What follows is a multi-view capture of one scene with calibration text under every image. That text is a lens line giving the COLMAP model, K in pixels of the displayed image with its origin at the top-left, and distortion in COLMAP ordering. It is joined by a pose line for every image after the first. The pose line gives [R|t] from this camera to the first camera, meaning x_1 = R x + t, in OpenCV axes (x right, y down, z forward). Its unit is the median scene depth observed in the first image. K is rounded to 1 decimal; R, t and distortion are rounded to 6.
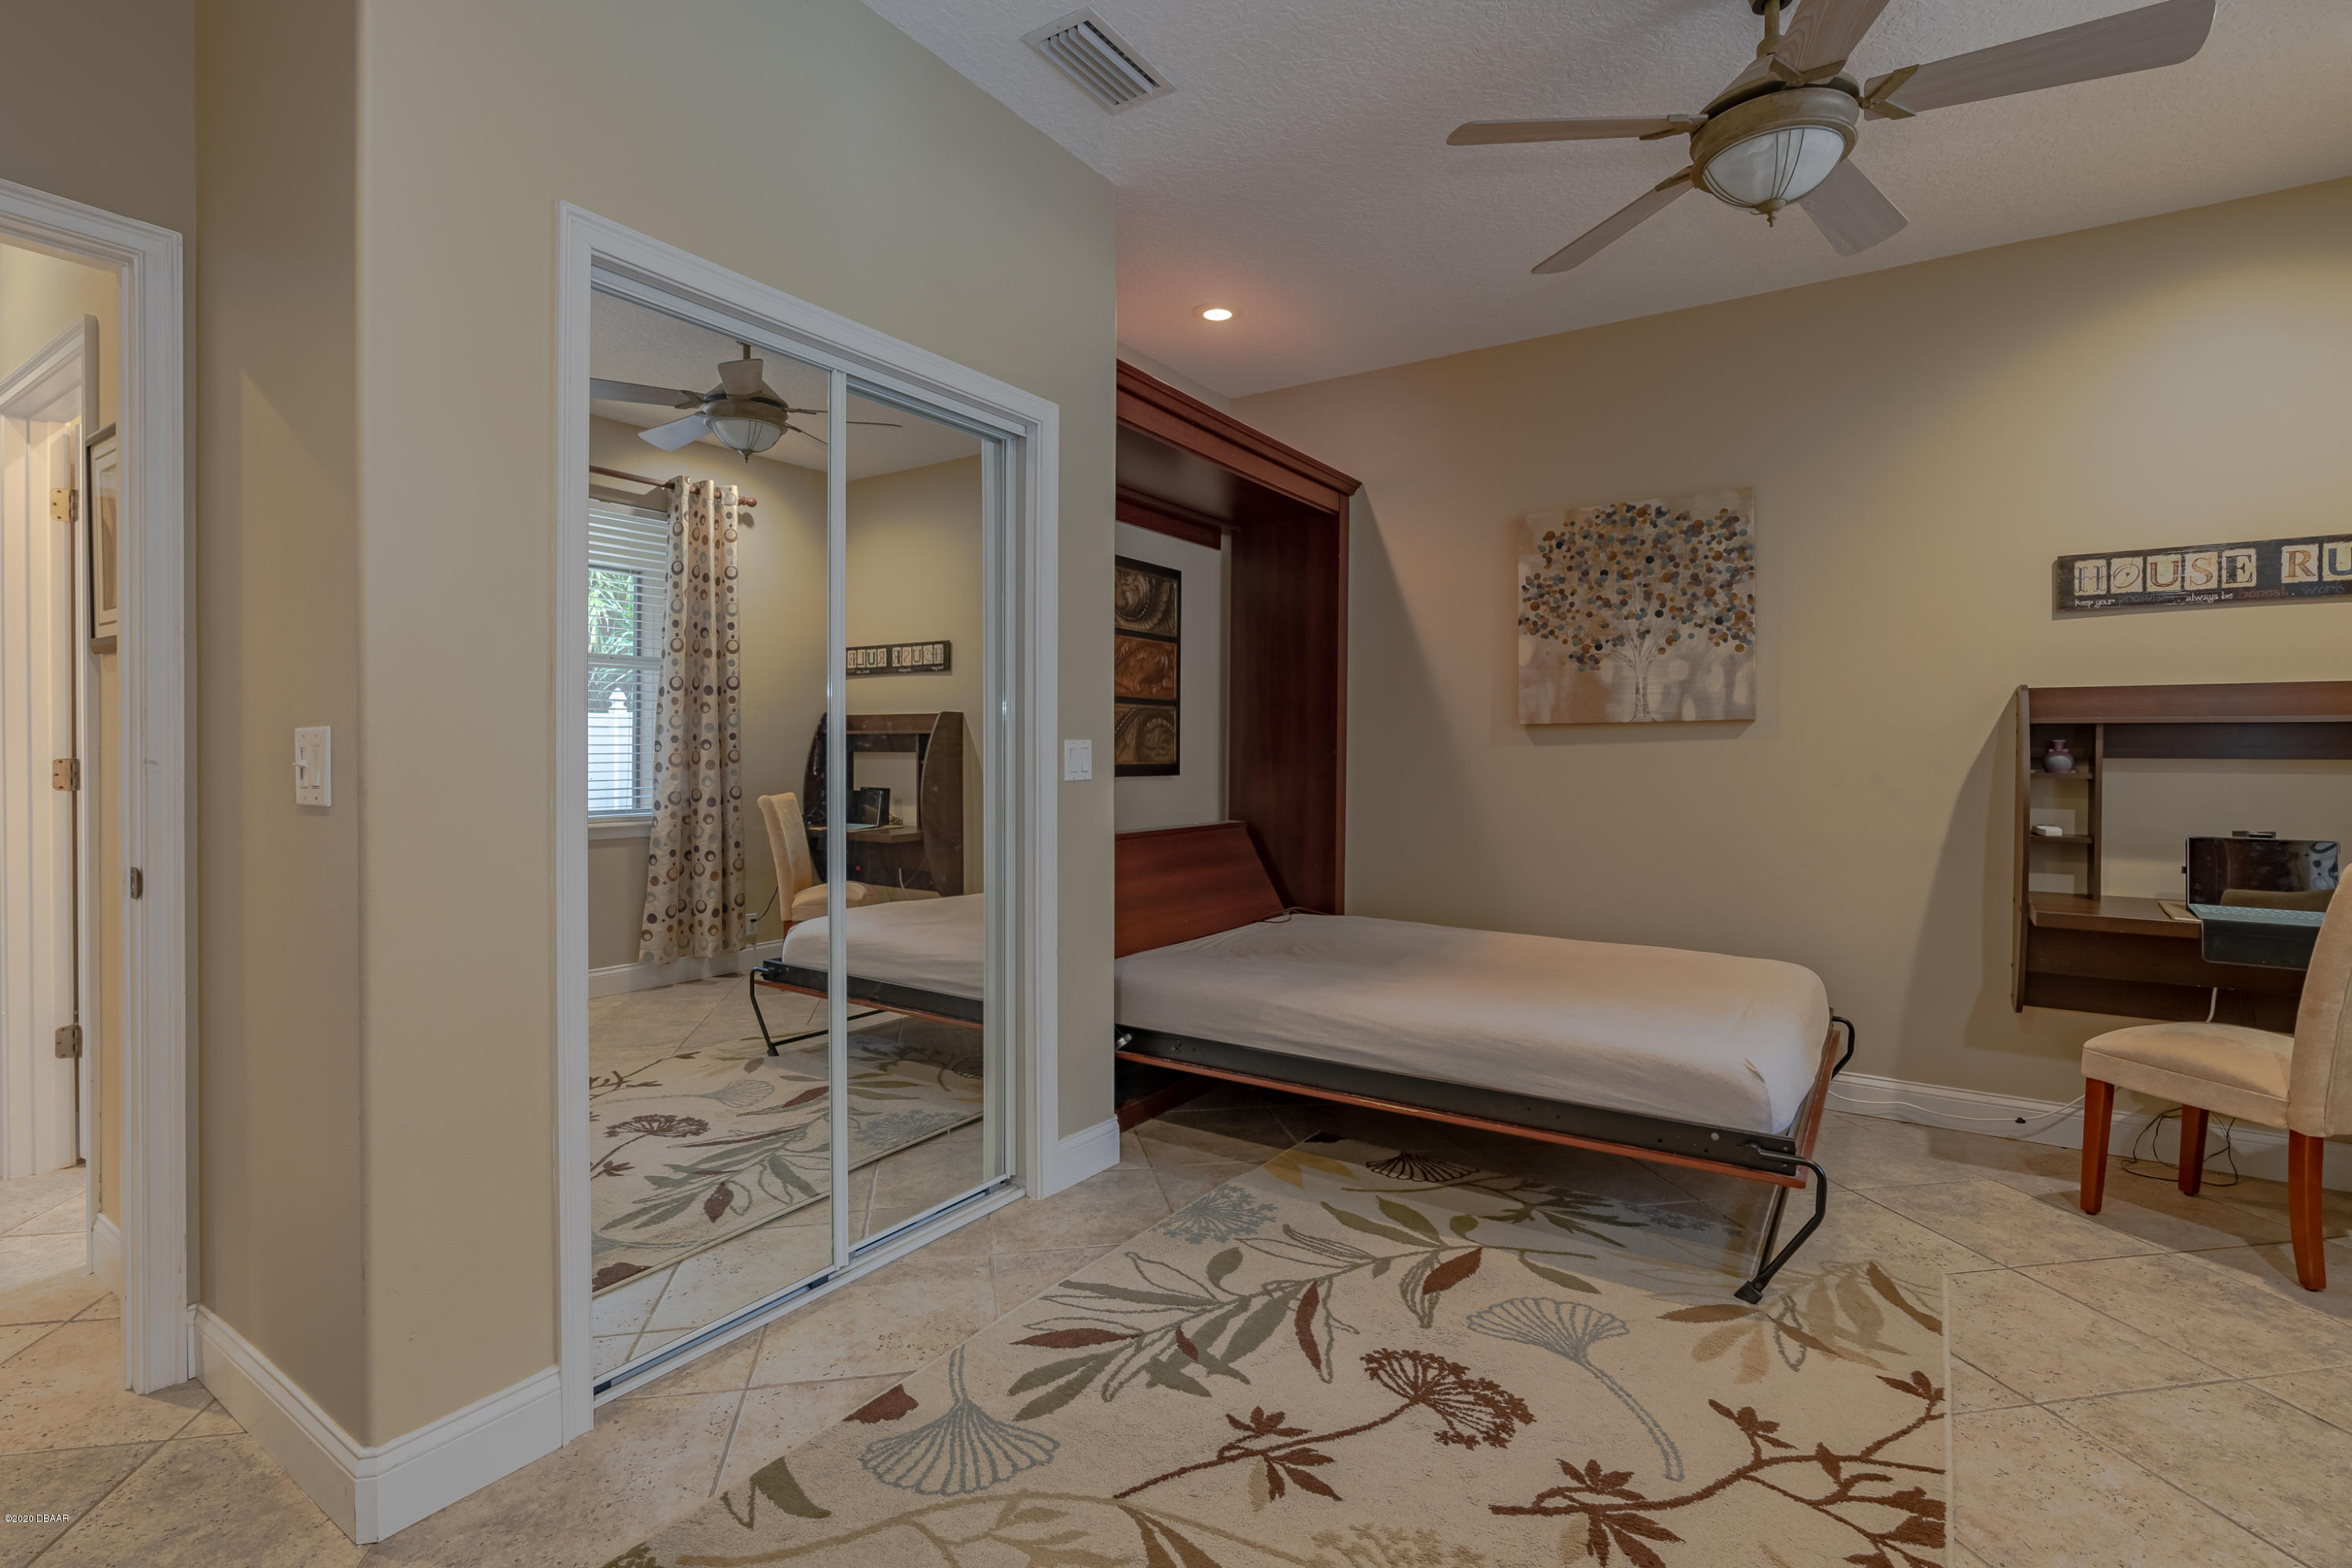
lens RADIAL K [[1092.2, 0, 1161.7], [0, 1092.2, 766.0], [0, 0, 1]] dist [-0.004867, 0.000950]
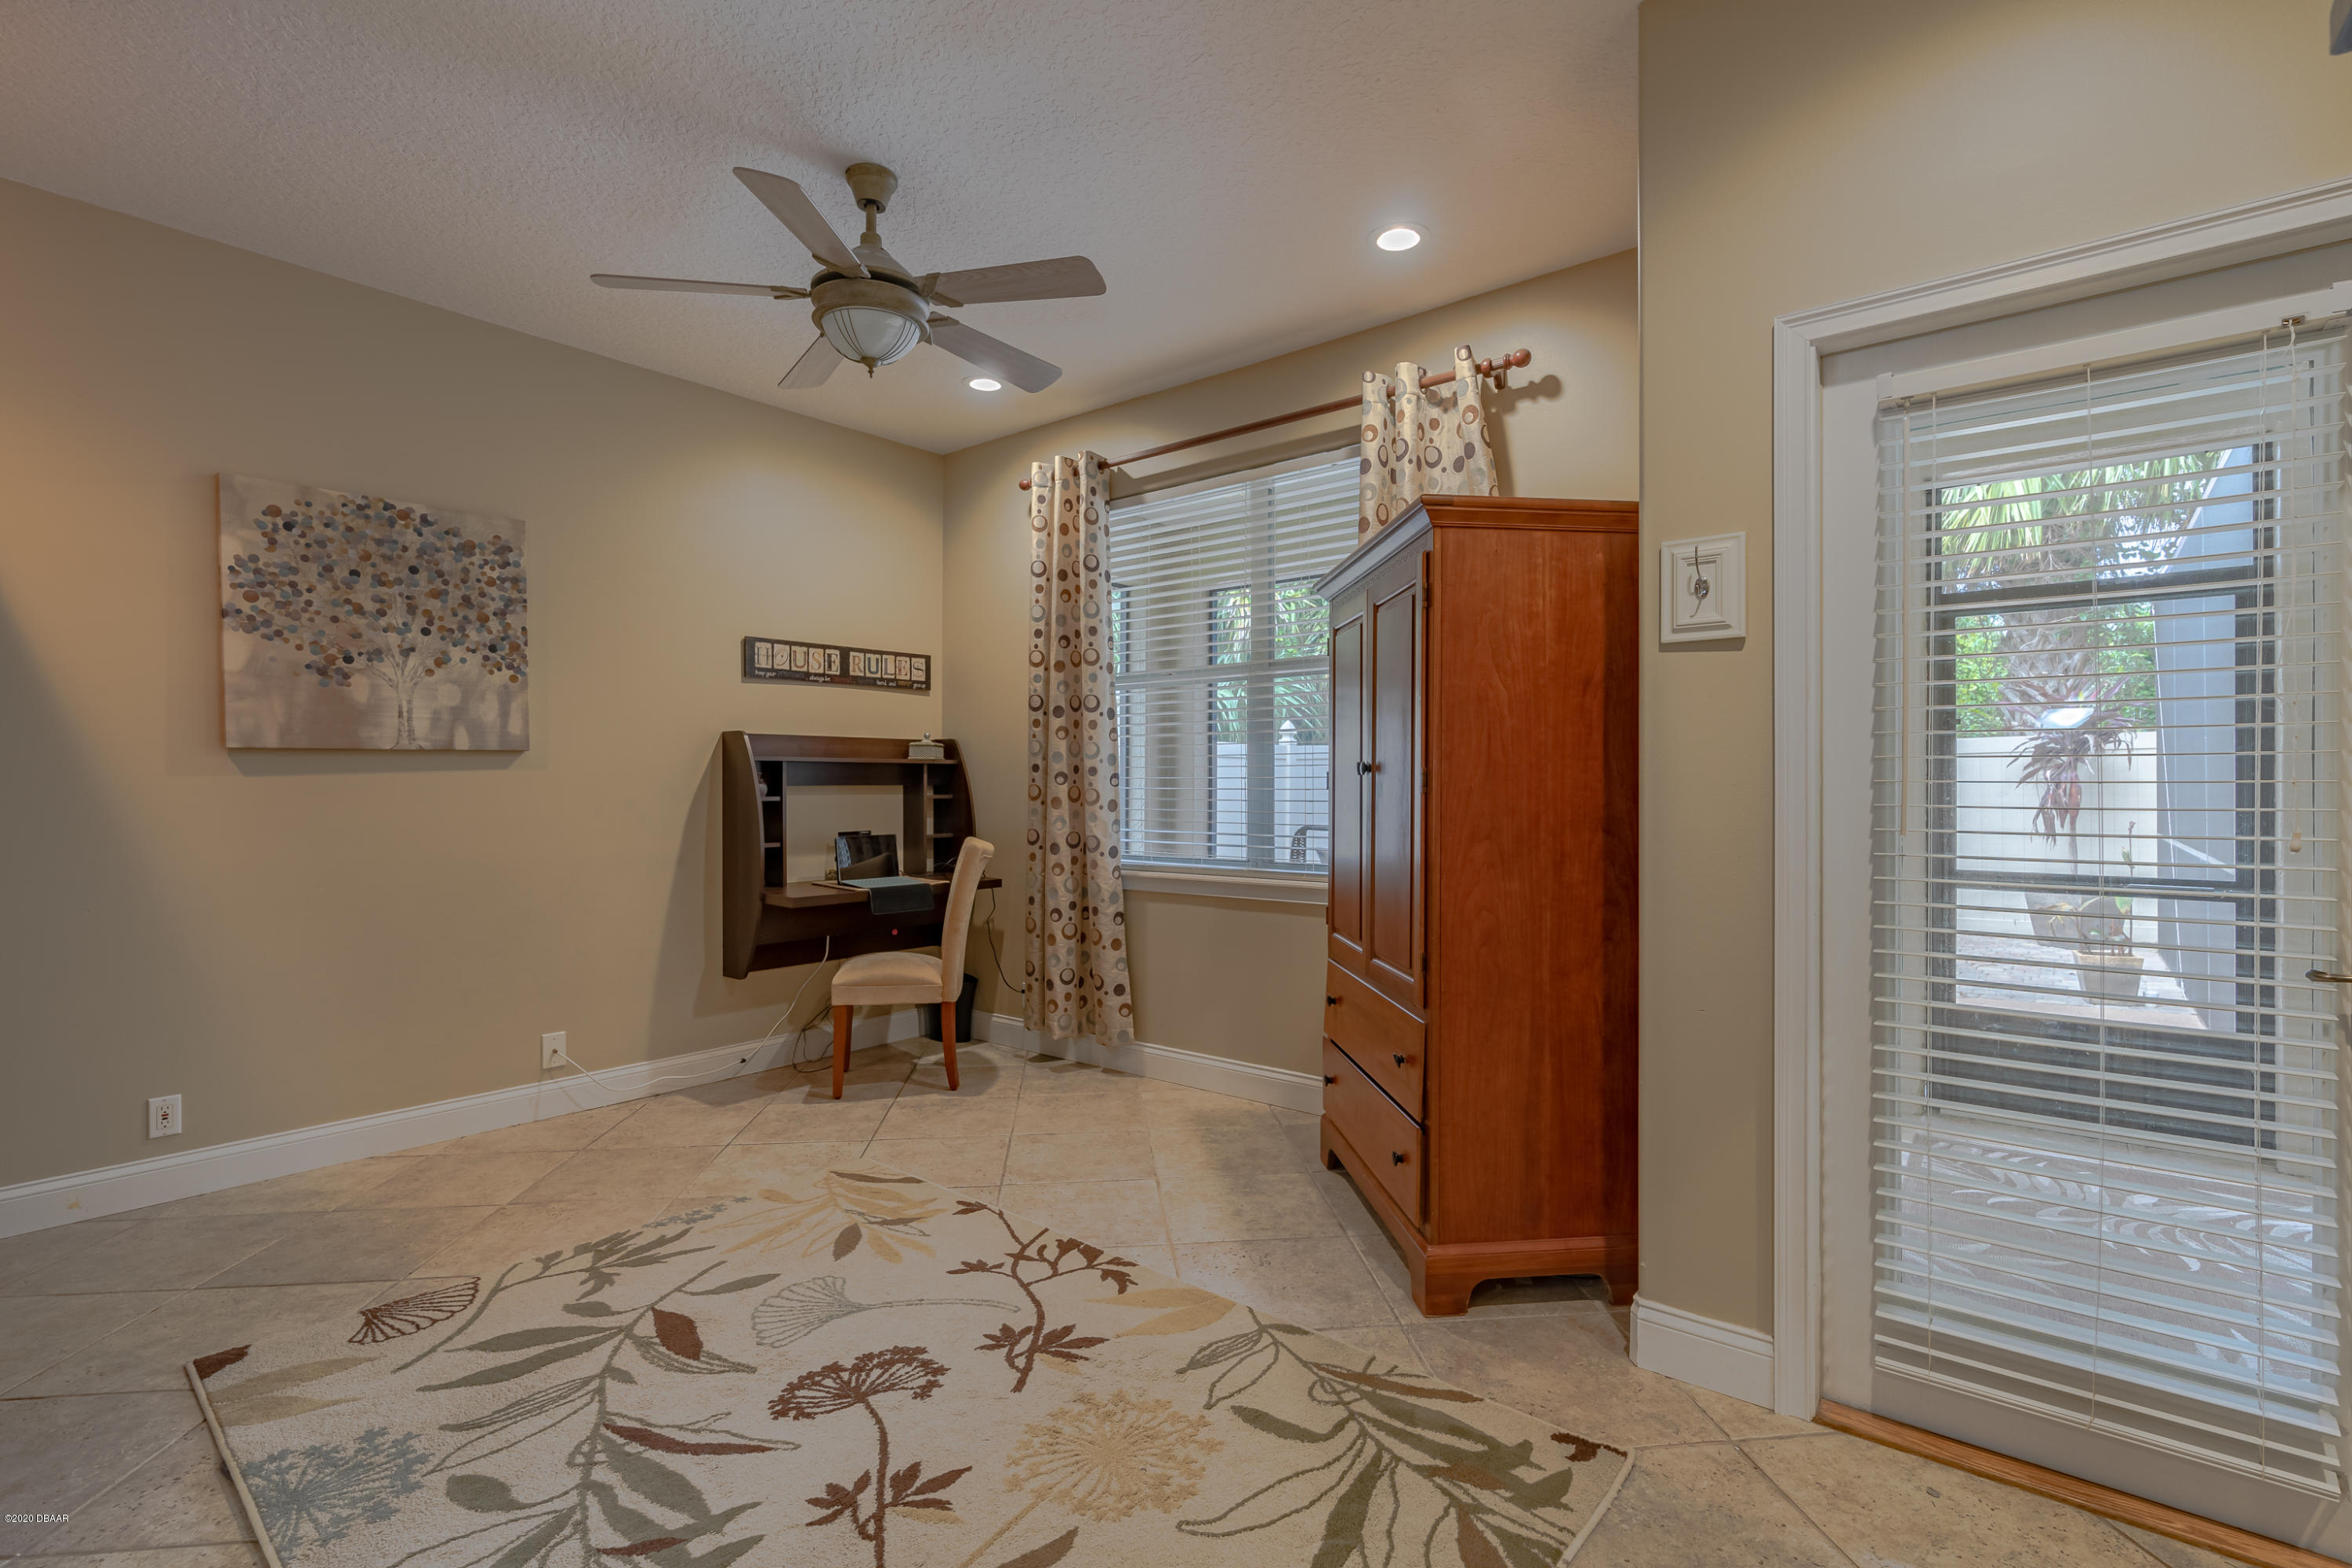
lens RADIAL K [[1092.2, 0, 1162.0], [0, 1092.2, 785.8], [0, 0, 1]] dist [-0.004867, 0.000950]
pose [[0.091474, -0.009057, 0.995766, -0.517066], [0.014381, 0.999866, 0.007774, -0.011419], [-0.995704, 0.013609, 0.091592, 0.397586]]
